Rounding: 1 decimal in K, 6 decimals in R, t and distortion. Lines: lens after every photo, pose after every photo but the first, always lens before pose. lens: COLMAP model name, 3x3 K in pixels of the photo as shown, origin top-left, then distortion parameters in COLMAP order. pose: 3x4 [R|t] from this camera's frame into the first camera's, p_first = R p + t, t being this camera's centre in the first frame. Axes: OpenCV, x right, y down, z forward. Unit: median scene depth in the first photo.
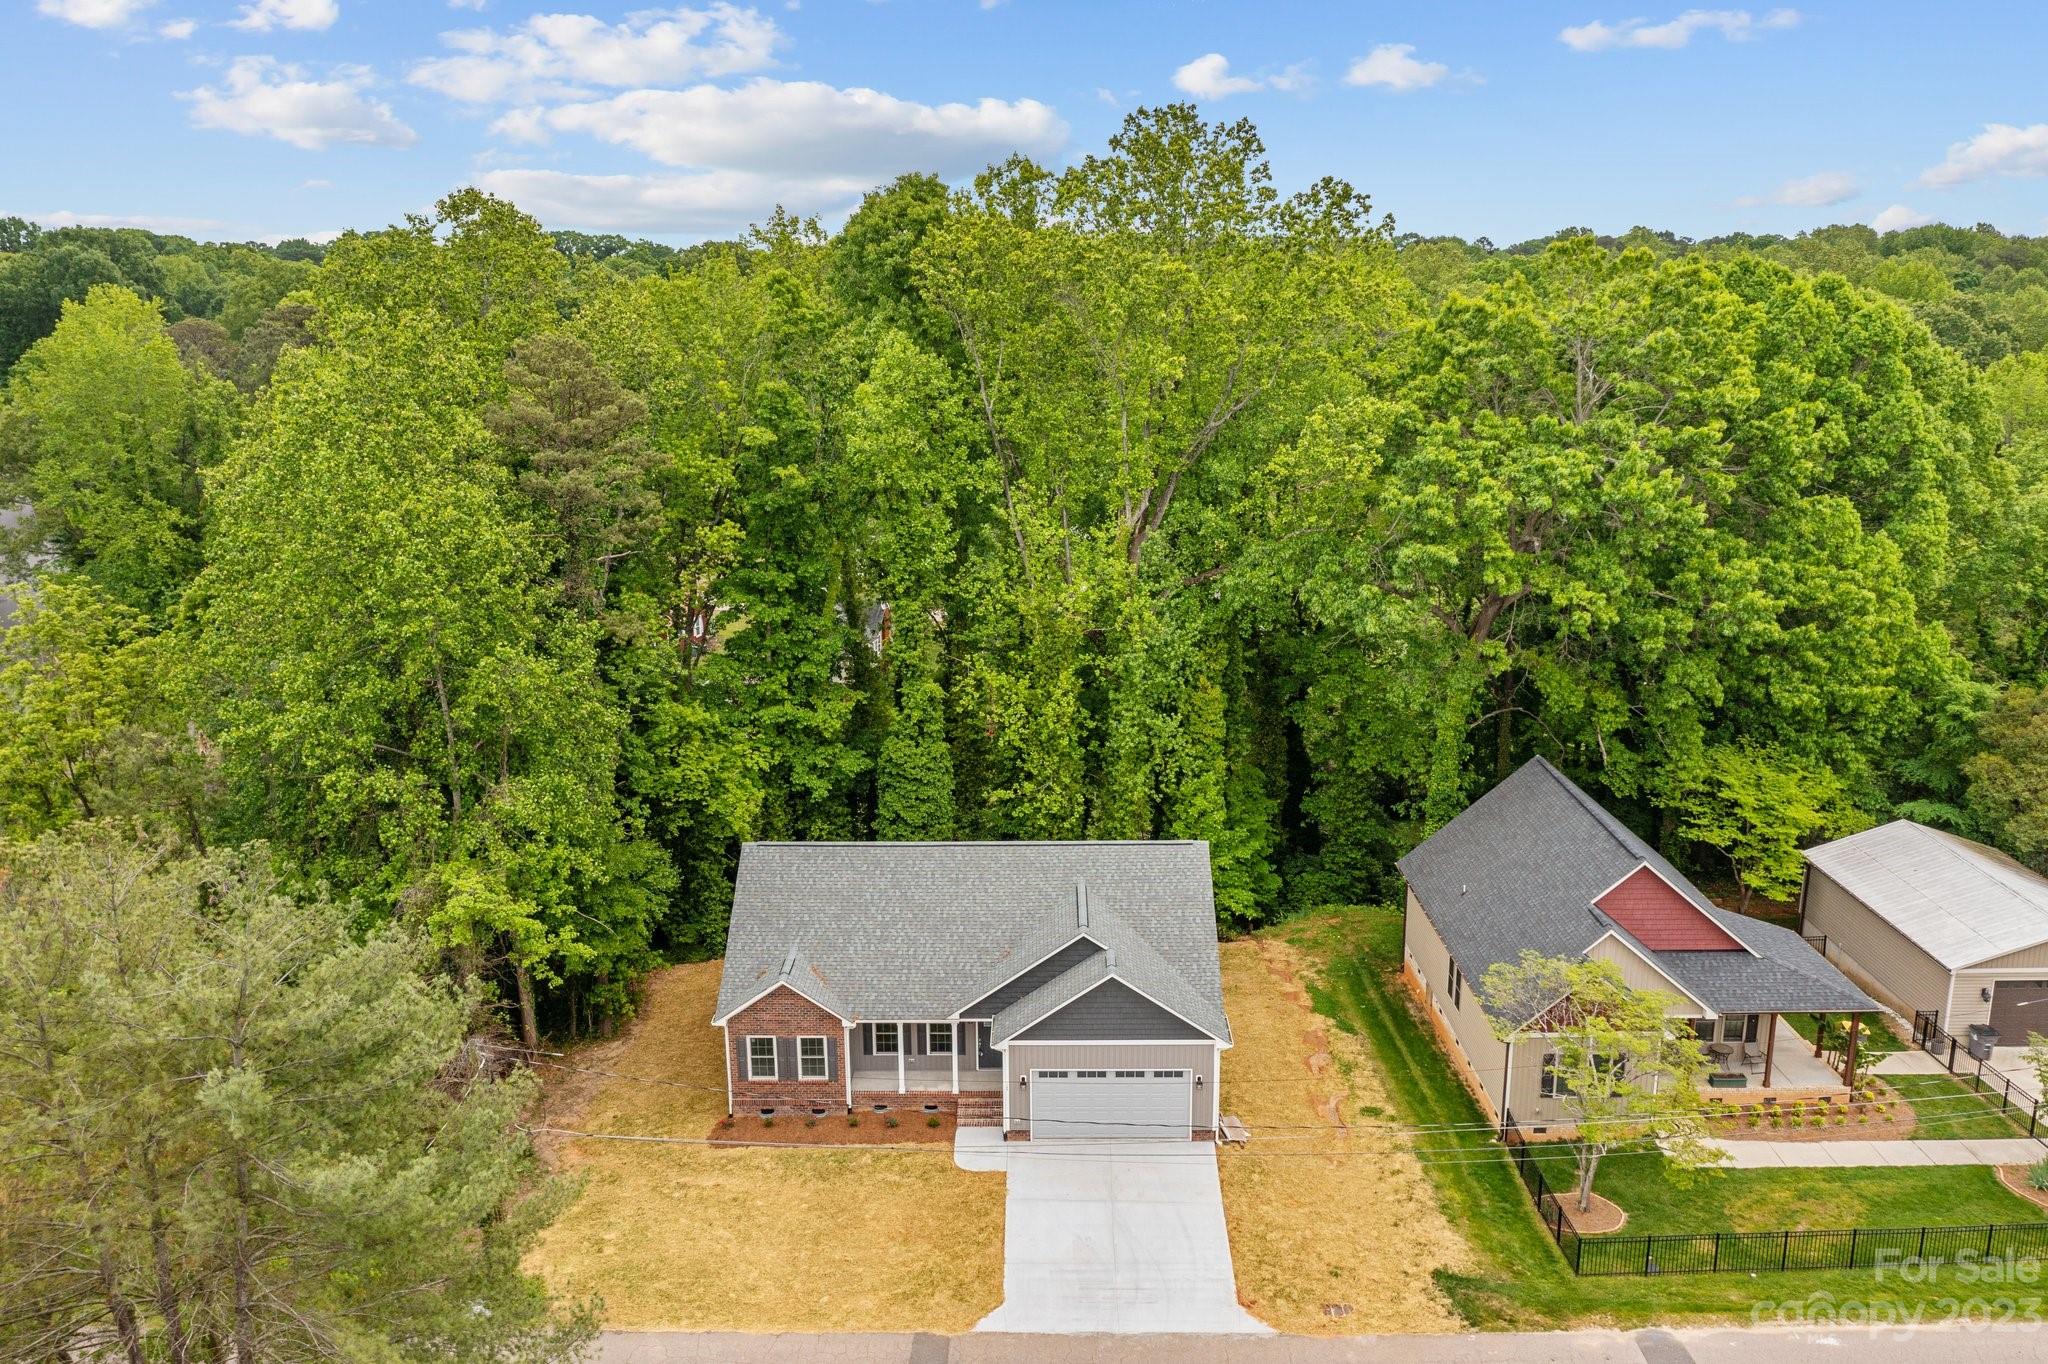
lens RADIAL K [[1641.8, 0, 1029.5], [0, 1641.8, 616.6], [0, 0, 1]] dist [-0.002857, 0.004174]
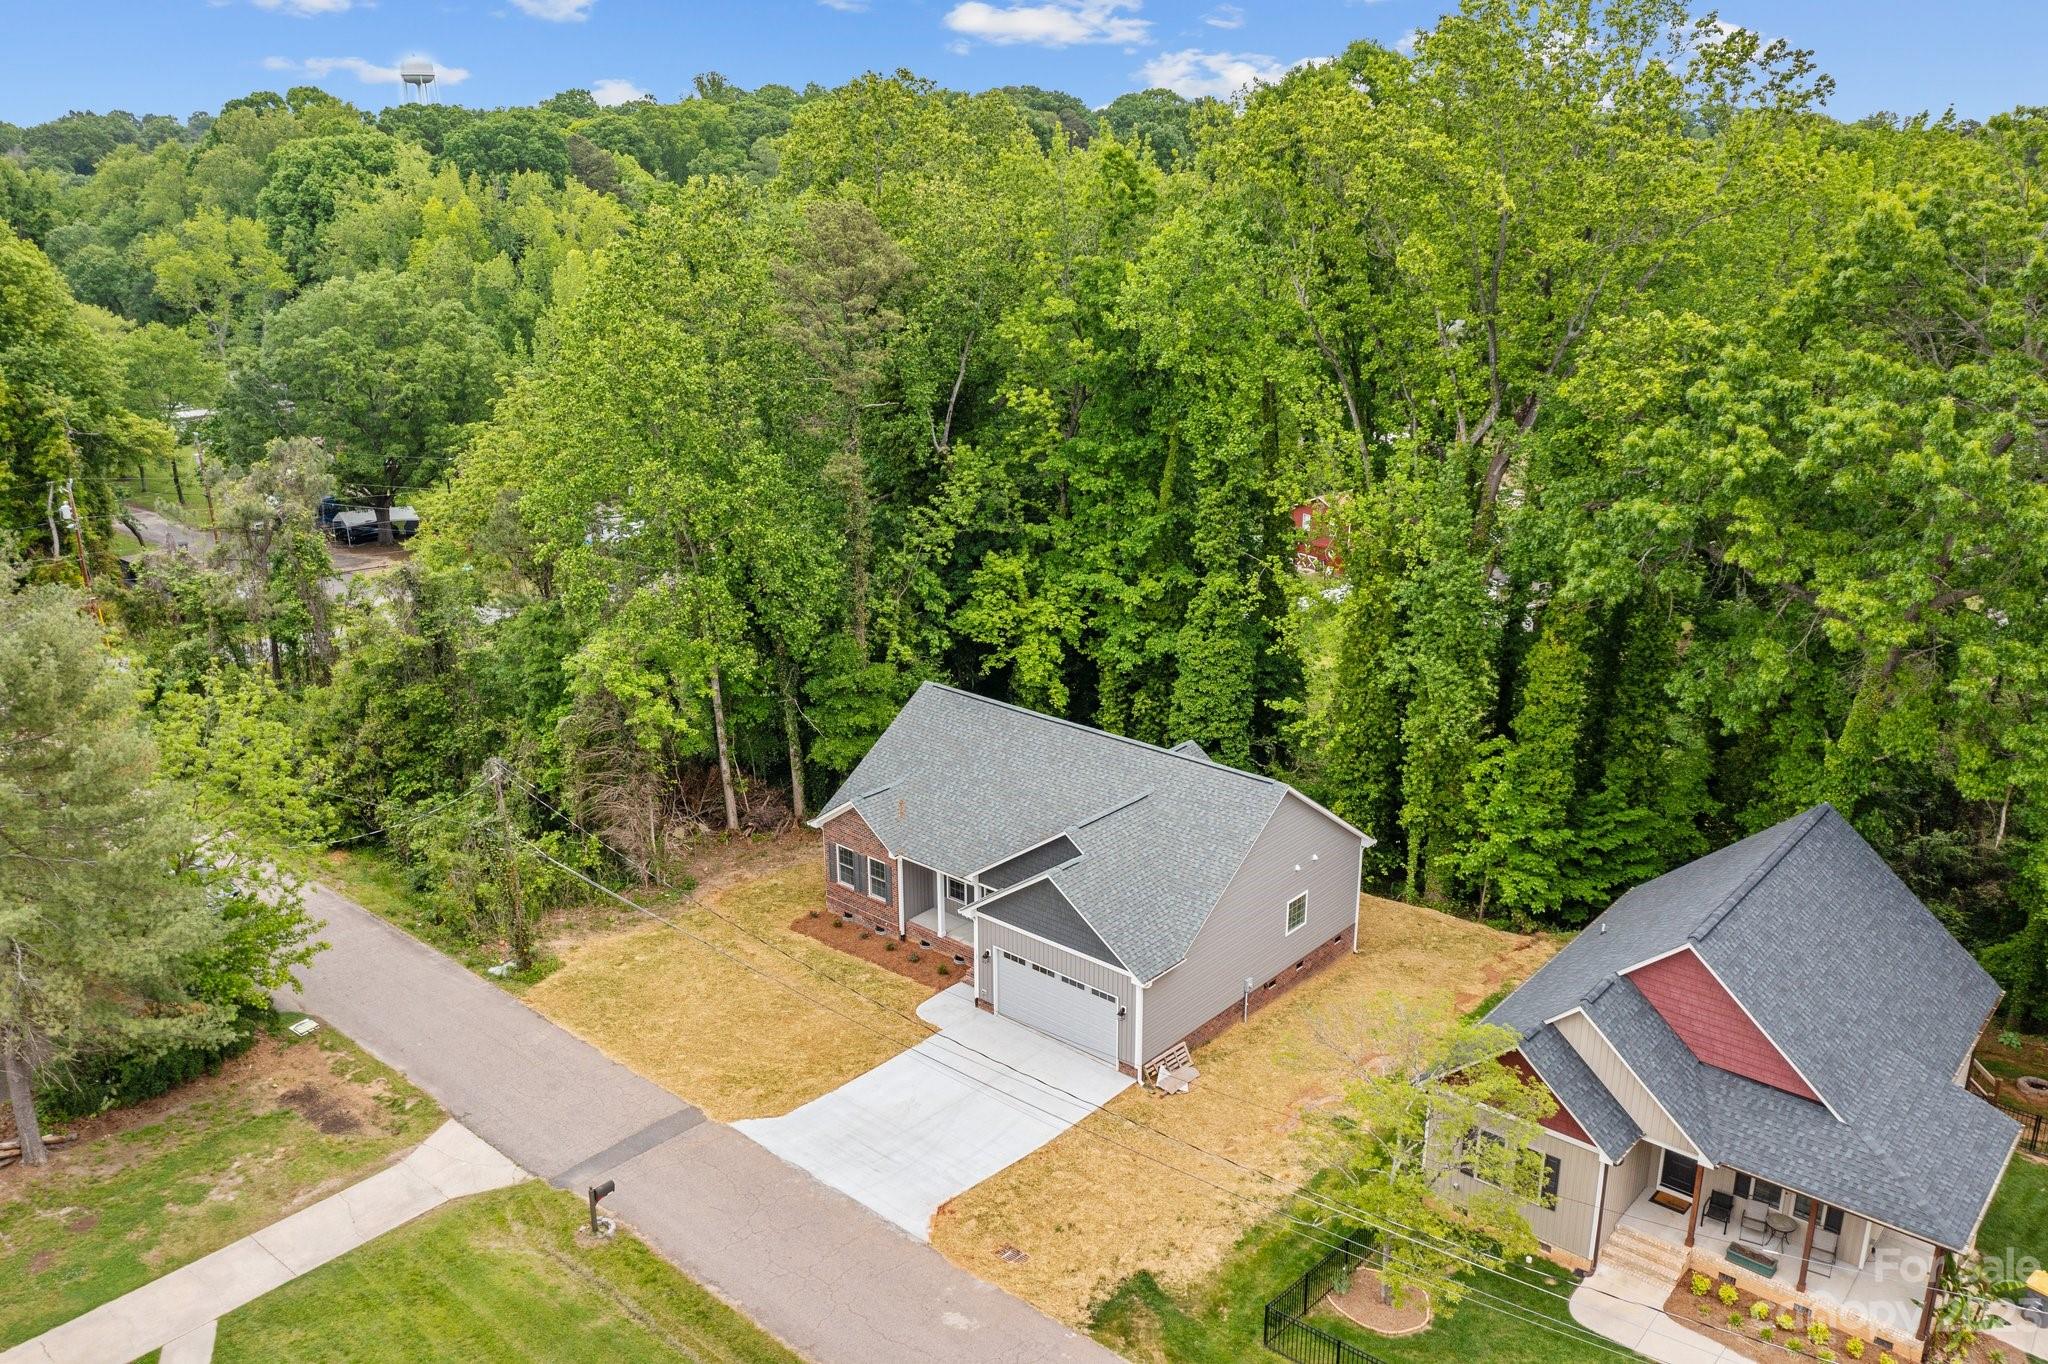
lens RADIAL K [[1641.8, 0, 1029.5], [0, 1641.8, 616.6], [0, 0, 1]] dist [-0.002857, 0.004174]
pose [[0.761605, 0.185042, -0.621061, 0.586809], [-0.140105, 0.982717, 0.120986, -0.048564], [0.632715, -0.005130, 0.774368, 0.219262]]
